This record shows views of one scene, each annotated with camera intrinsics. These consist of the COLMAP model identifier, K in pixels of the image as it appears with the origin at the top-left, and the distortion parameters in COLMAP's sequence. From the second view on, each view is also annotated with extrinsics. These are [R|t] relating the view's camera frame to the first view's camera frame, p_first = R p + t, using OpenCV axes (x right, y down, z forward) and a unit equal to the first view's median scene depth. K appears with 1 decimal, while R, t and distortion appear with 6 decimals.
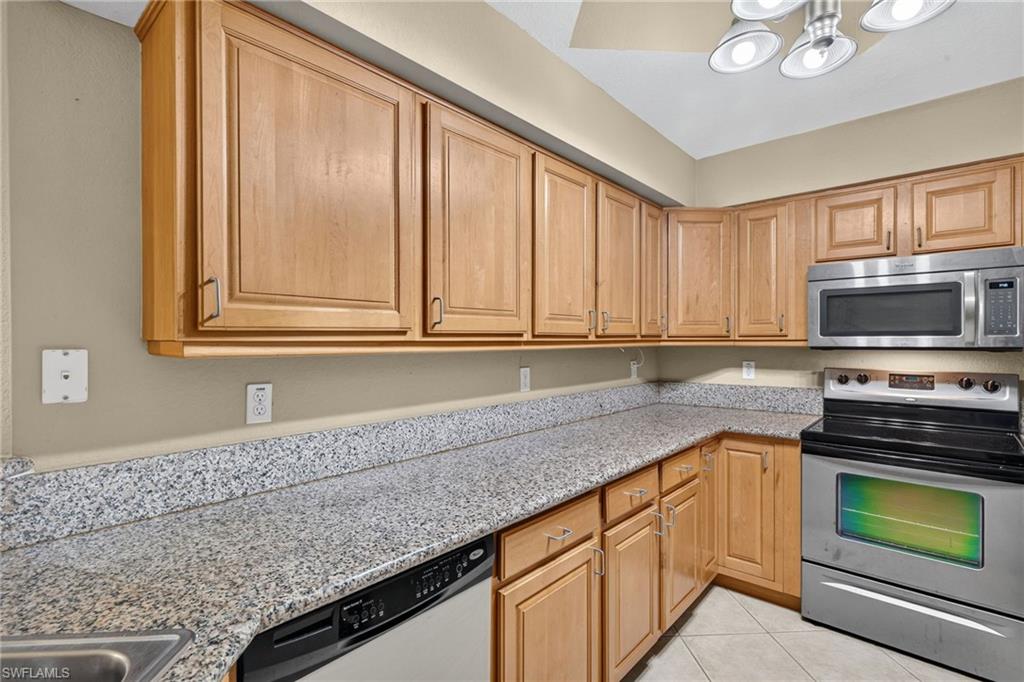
lens RADIAL K [[482.8, 0, 512.0], [0, 482.8, 341.0], [0, 0, 1]] dist [0.001728, 0.000073]
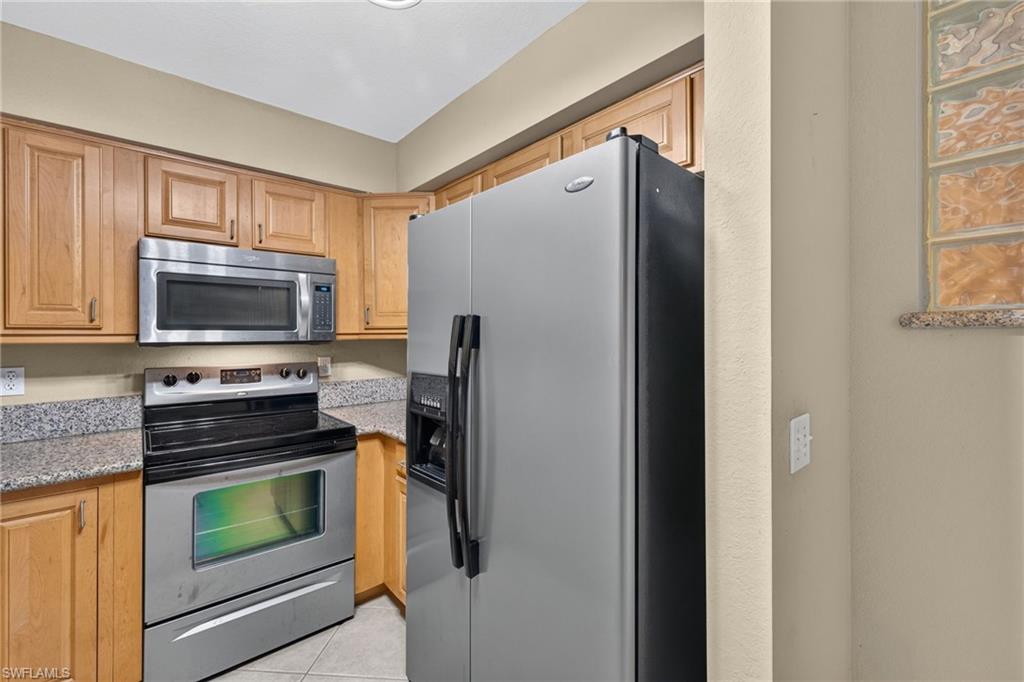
lens RADIAL K [[423.3, 0, 506.0], [0, 423.3, 335.4], [0, 0, 1]] dist [-0.006890, 0.000067]
pose [[0.131126, 0.002002, 0.991364, 0.027749], [0.002870, 0.999993, -0.002399, 0.003412], [-0.991362, 0.003160, 0.131119, 0.349619]]
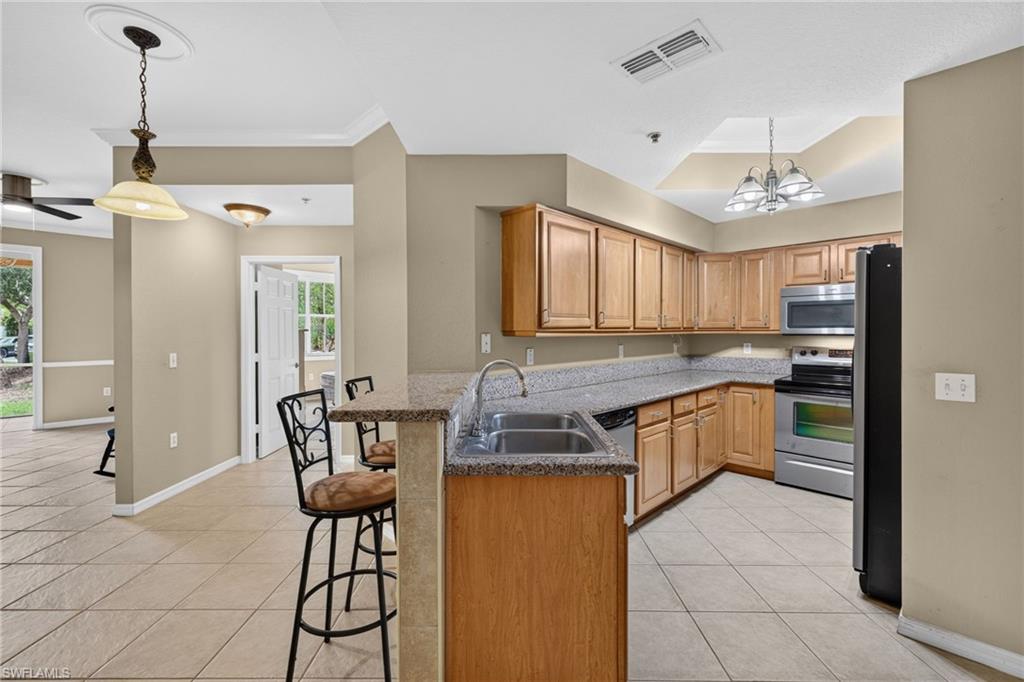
lens RADIAL K [[445.4, 0, 509.0], [0, 445.4, 335.1], [0, 0, 1]] dist [0.011067, -0.000004]
pose [[0.998373, -0.000033, -0.057013, -0.298451], [0.000577, 0.999954, 0.009528, -0.000084], [0.057010, -0.009546, 0.998328, -0.722054]]
